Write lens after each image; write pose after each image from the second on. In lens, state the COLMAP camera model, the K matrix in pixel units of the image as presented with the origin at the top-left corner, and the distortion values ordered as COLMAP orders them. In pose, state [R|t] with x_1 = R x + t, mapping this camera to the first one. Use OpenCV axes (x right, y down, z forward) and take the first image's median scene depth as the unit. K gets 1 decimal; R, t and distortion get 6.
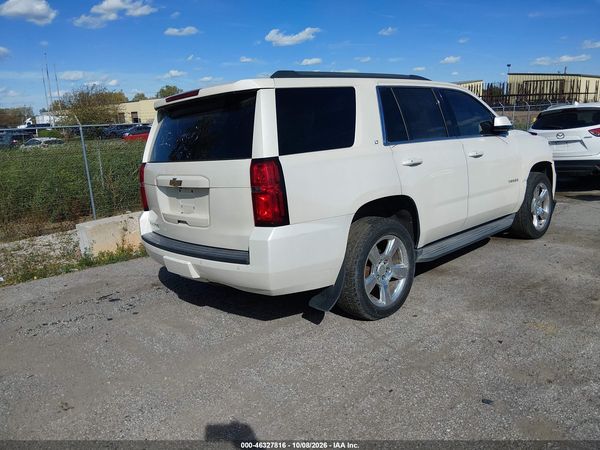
lens RADIAL K [[497.7, 0, 300.0], [0, 497.7, 225.0], [0, 0, 1]] dist [0.006573, -0.000864]
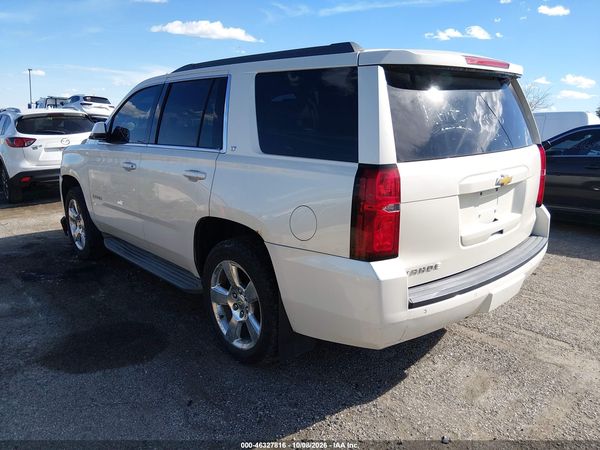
lens RADIAL K [[493.4, 0, 300.0], [0, 493.4, 225.0], [0, 0, 1]] dist [0.055360, -0.124821]
pose [[-0.059166, -0.144913, 0.987674, -1.028072], [0.181318, 0.971389, 0.153385, -0.201207], [-0.981643, 0.188158, -0.031198, 1.418015]]
